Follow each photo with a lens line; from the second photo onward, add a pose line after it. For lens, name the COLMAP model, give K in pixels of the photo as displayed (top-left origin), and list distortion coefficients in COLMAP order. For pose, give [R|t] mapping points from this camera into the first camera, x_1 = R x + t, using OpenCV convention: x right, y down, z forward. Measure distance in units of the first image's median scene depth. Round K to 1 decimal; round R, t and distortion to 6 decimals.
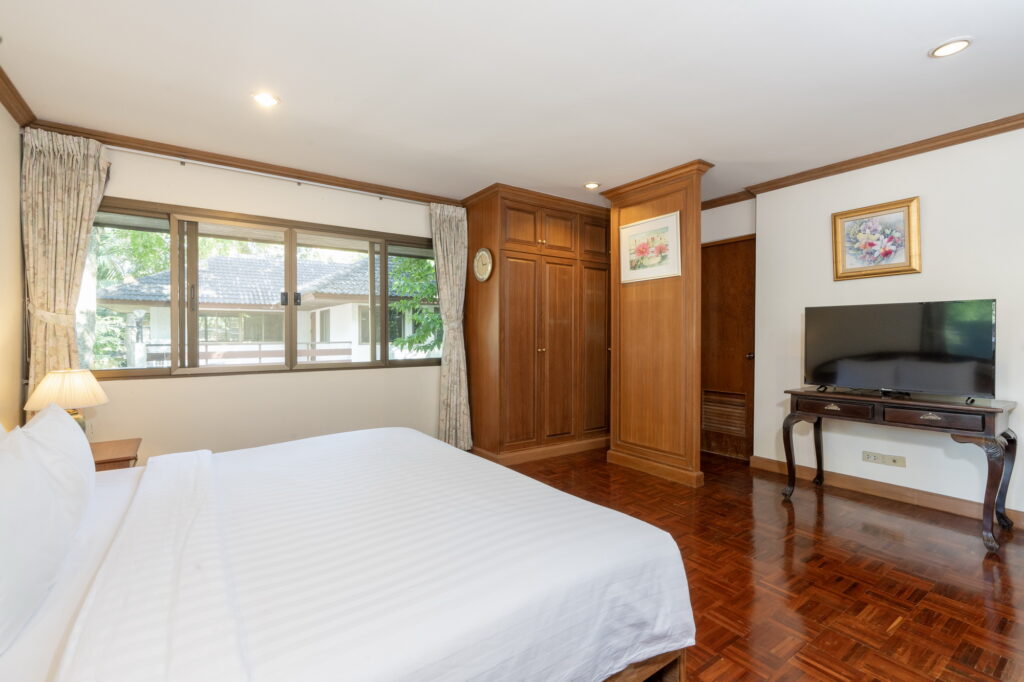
lens RADIAL K [[469.7, 0, 510.8], [0, 469.7, 335.0], [0, 0, 1]] dist [-0.001896, 0.000896]
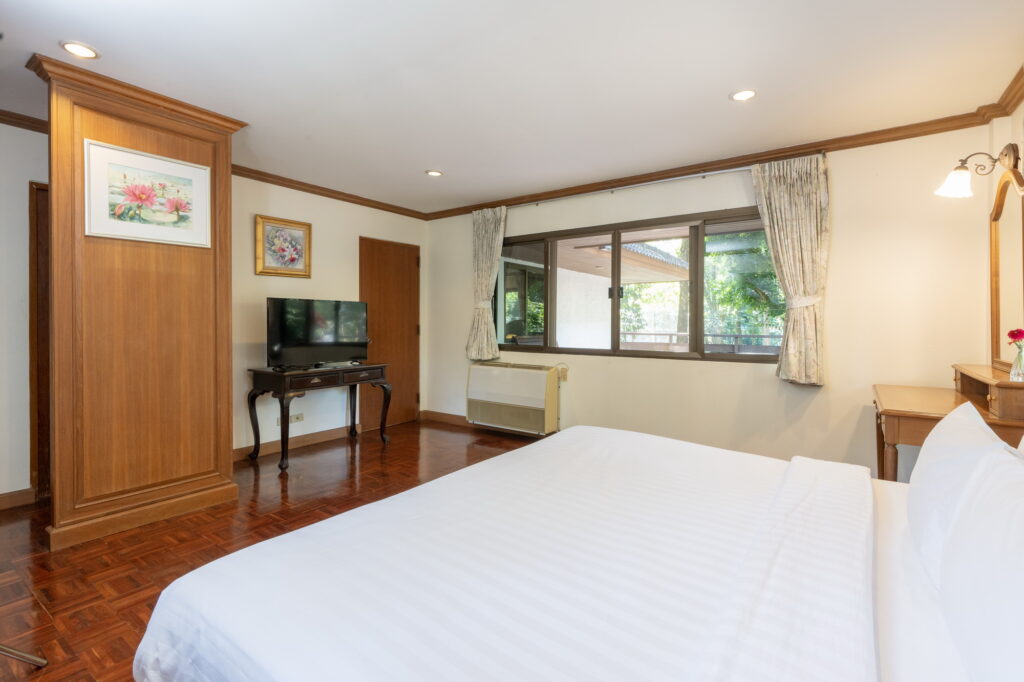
lens RADIAL K [[469.7, 0, 522.2], [0, 469.7, 324.4], [0, 0, 1]] dist [-0.001896, 0.000896]
pose [[-0.339564, -0.002433, 0.940580, -0.583213], [-0.004487, 0.999989, 0.000967, 0.000237], [-0.940572, -0.003892, -0.339572, 0.780680]]
